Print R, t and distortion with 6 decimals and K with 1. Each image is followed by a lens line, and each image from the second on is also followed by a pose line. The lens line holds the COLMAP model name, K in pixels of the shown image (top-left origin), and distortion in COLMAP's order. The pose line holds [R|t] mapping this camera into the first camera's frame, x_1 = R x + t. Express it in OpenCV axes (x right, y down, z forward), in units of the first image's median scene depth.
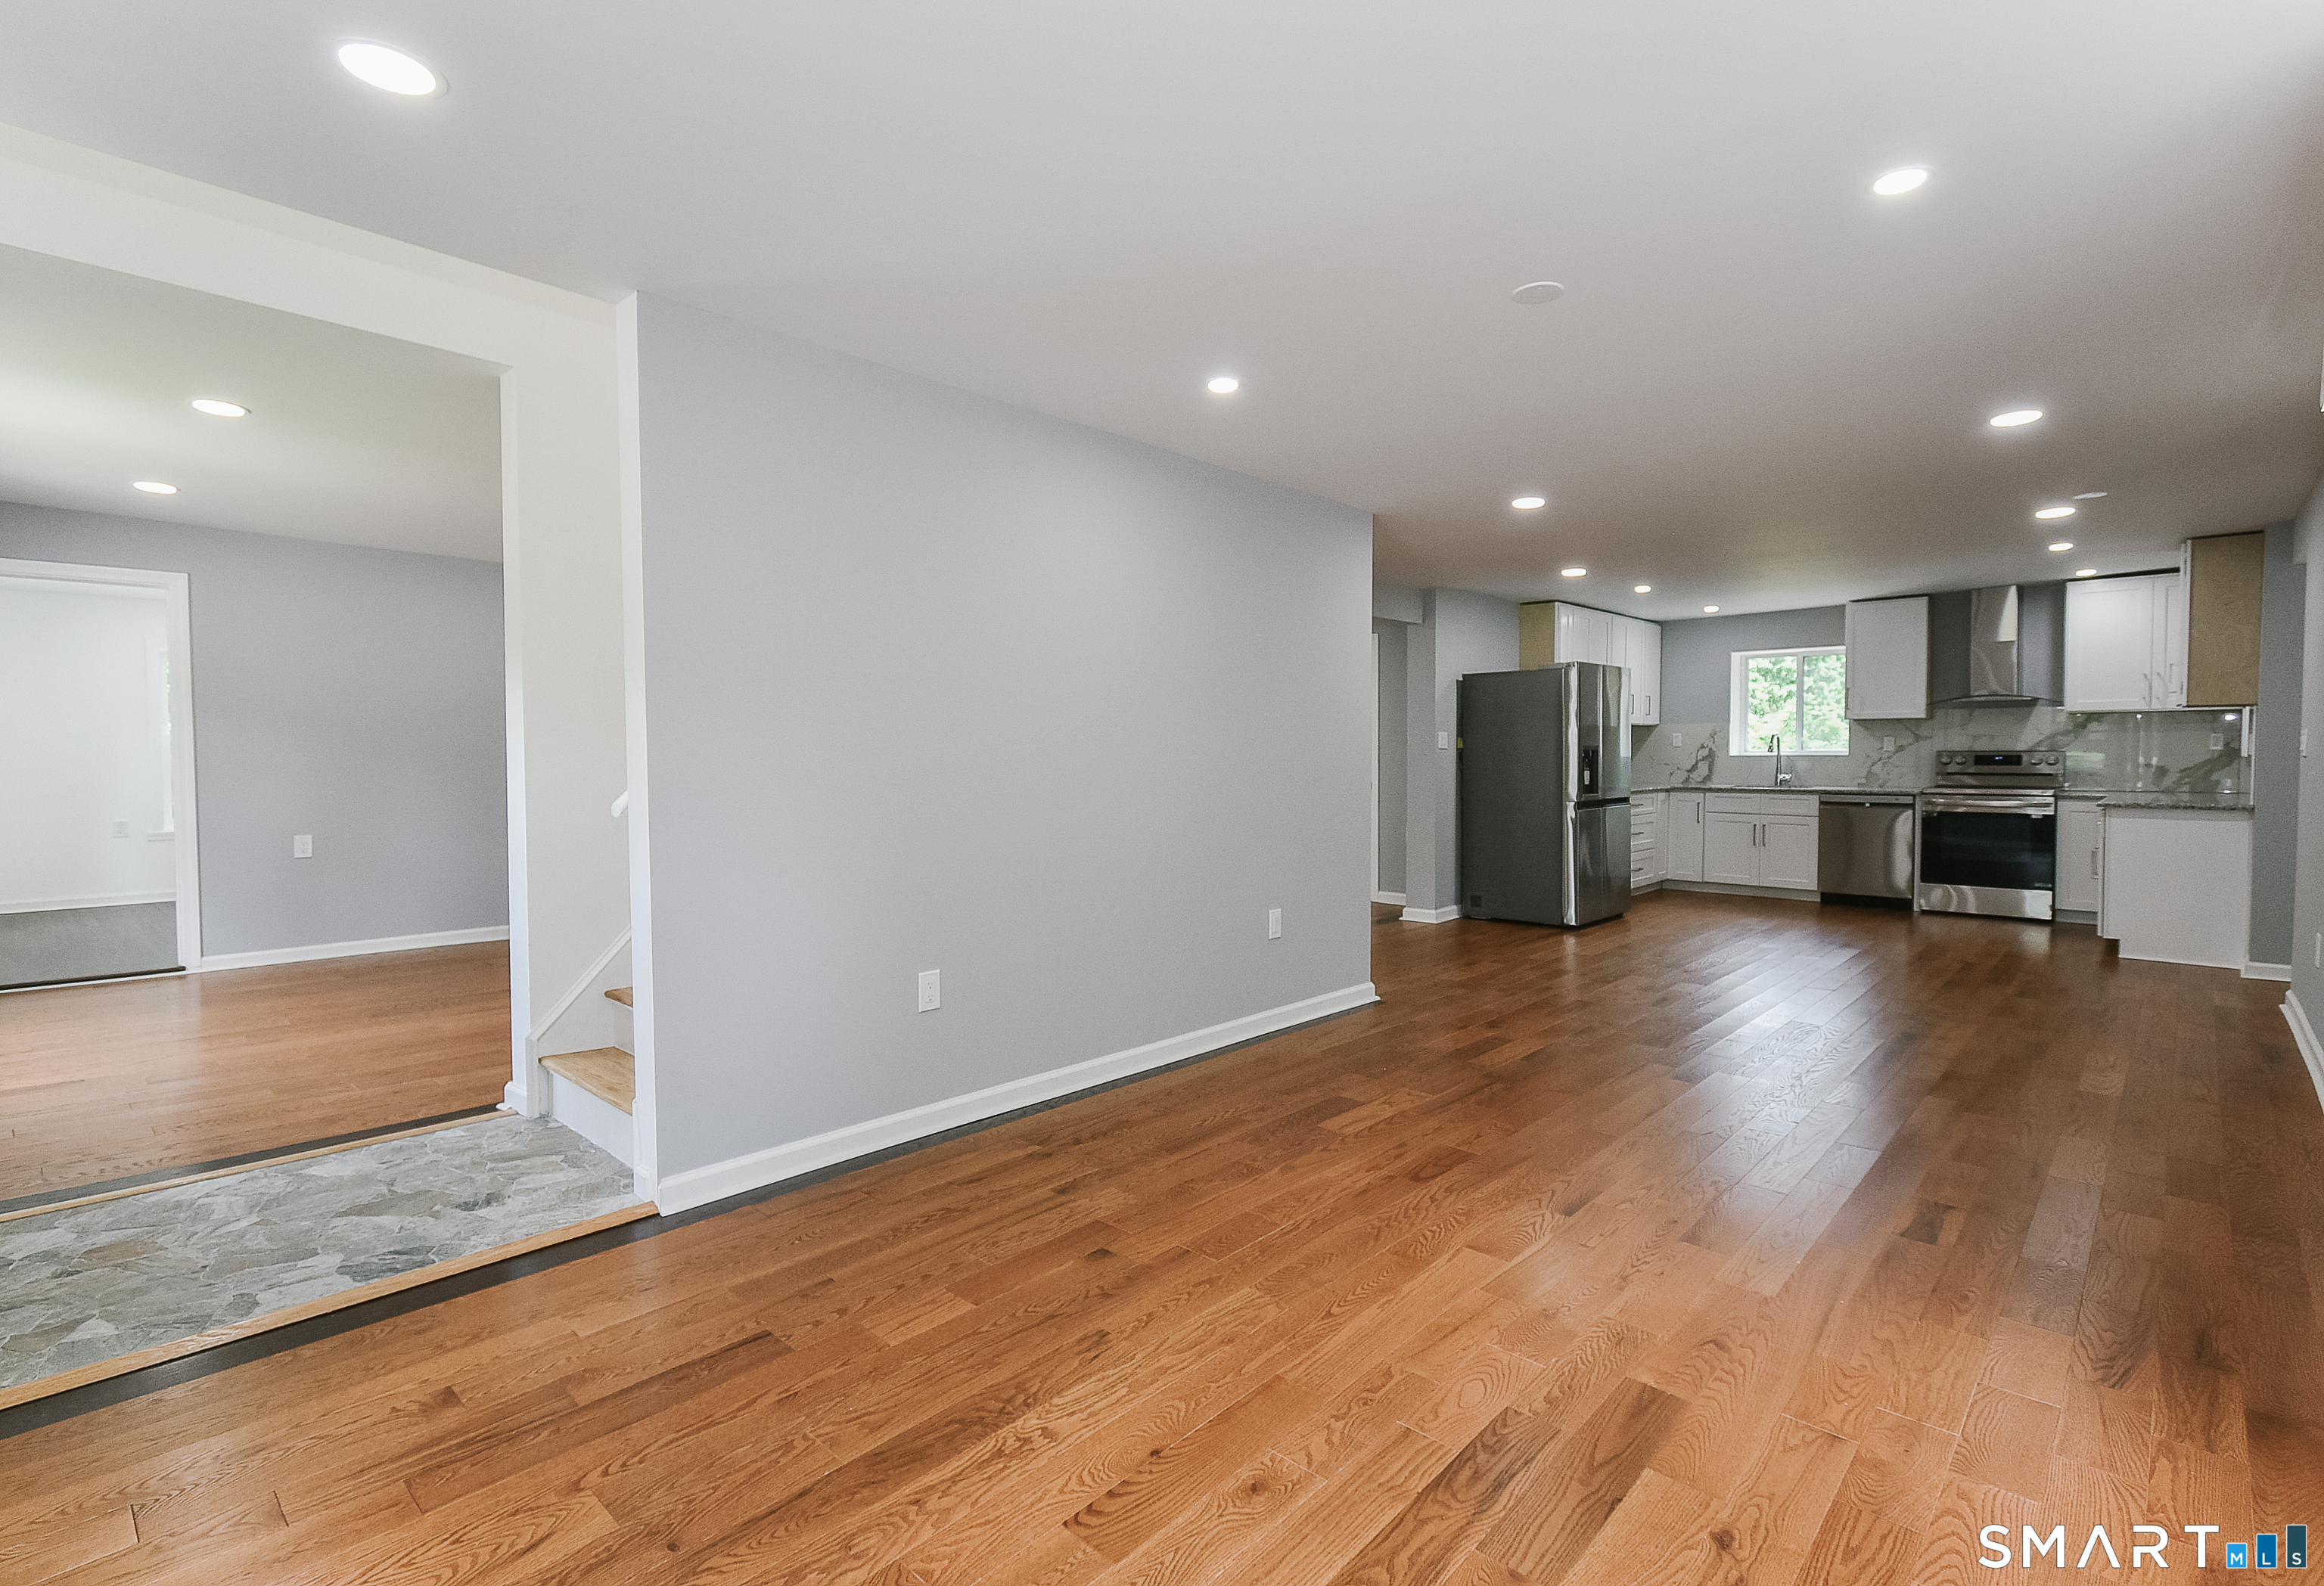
lens RADIAL K [[1103.5, 0, 1167.6], [0, 1103.5, 786.1], [0, 0, 1]] dist [0.004799, -0.003384]
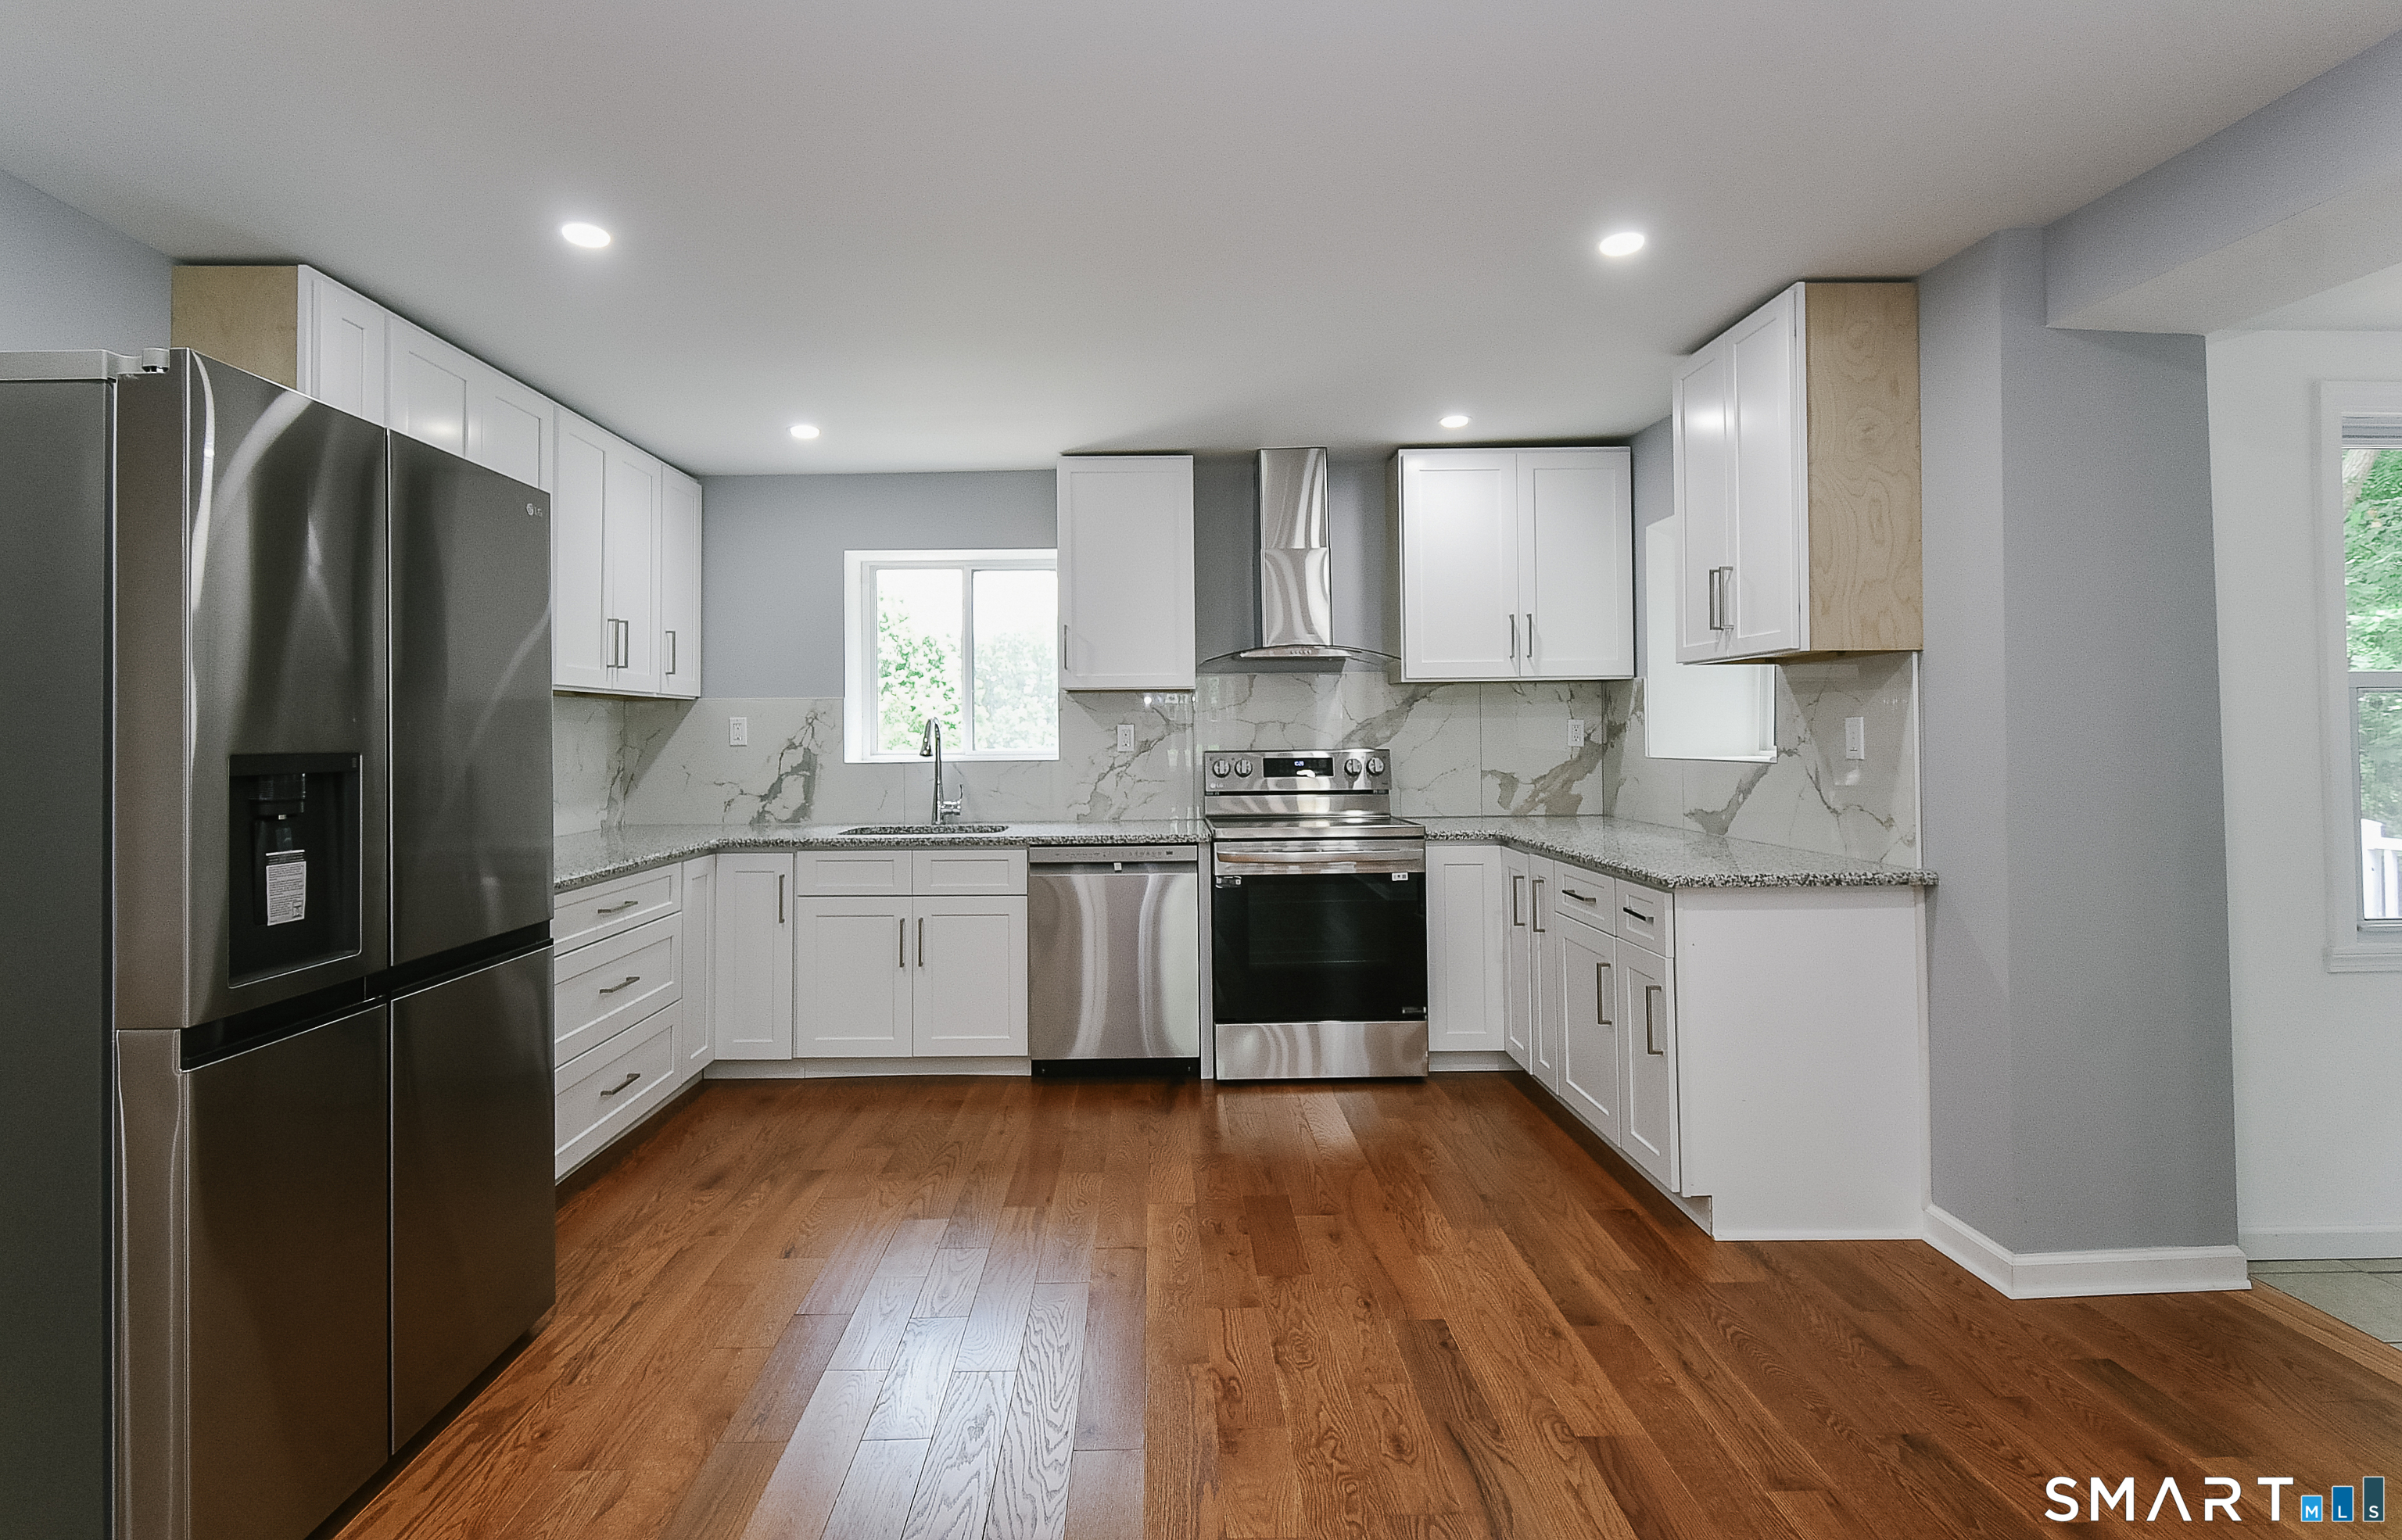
lens RADIAL K [[1130.7, 0, 1179.2], [0, 1130.7, 711.2], [0, 0, 1]] dist [-0.002013, 0.000134]
pose [[0.716884, 0.012308, 0.697084, 0.344703], [0.030515, 0.998332, -0.049009, -0.027880], [-0.696524, 0.056406, 0.715313, 0.696413]]
